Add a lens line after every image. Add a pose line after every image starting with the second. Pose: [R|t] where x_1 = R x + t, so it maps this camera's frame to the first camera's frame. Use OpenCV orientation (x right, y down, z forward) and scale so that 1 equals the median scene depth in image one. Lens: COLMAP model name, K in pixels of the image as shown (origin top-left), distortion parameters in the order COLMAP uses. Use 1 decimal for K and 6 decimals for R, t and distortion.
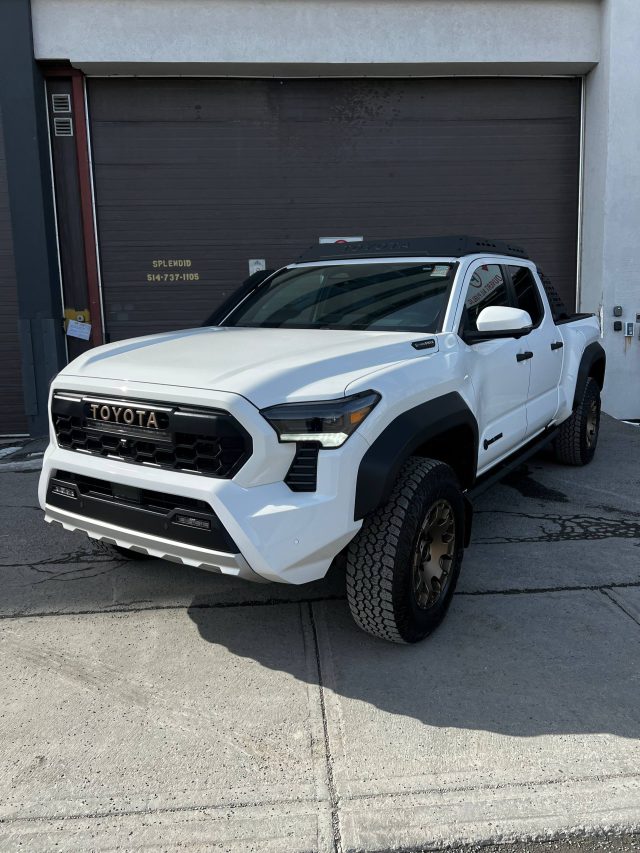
lens RADIAL K [[640.1, 0, 316.7], [0, 640.1, 427.3], [0, 0, 1]] dist [0.046430, -0.039104]
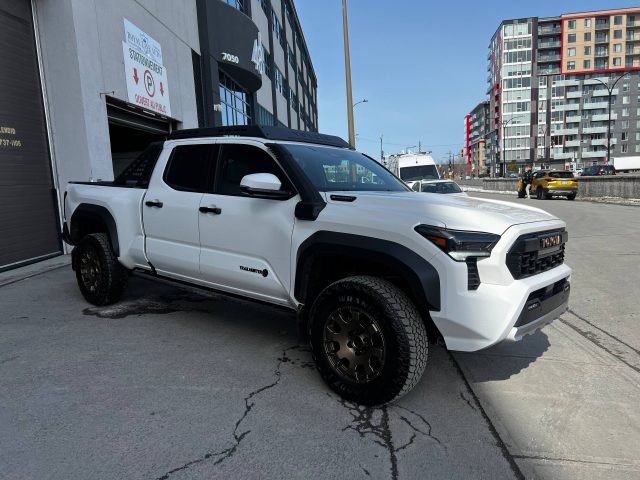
lens RADIAL K [[480.2, 0, 316.9], [0, 480.2, 241.2], [0, 0, 1]] dist [0.046430, -0.039104]
pose [[0.143354, -0.104784, 0.984109, -1.293185], [0.167805, 0.982555, 0.080174, -0.178644], [-0.975341, 0.153645, 0.158436, 1.111530]]
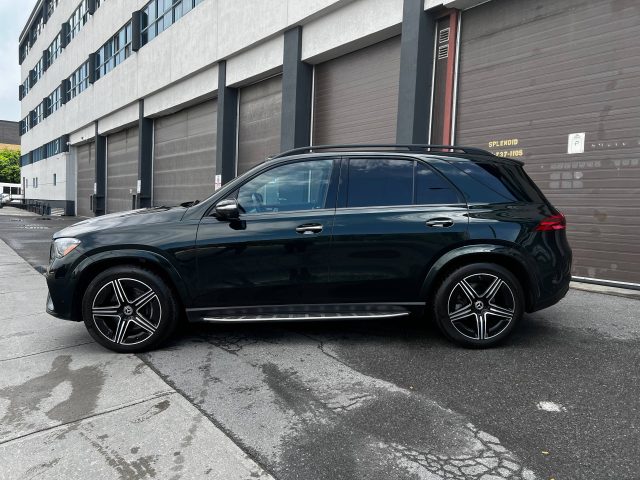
lens RADIAL K [[480.2, 0, 316.9], [0, 480.2, 241.2], [0, 0, 1]] dist [0.046430, -0.039104]
pose [[0.536042, 0.110060, -0.836986, 1.012724], [-0.144049, 0.988849, 0.037774, -0.157432], [0.831810, 0.100318, 0.545919, 0.644921]]
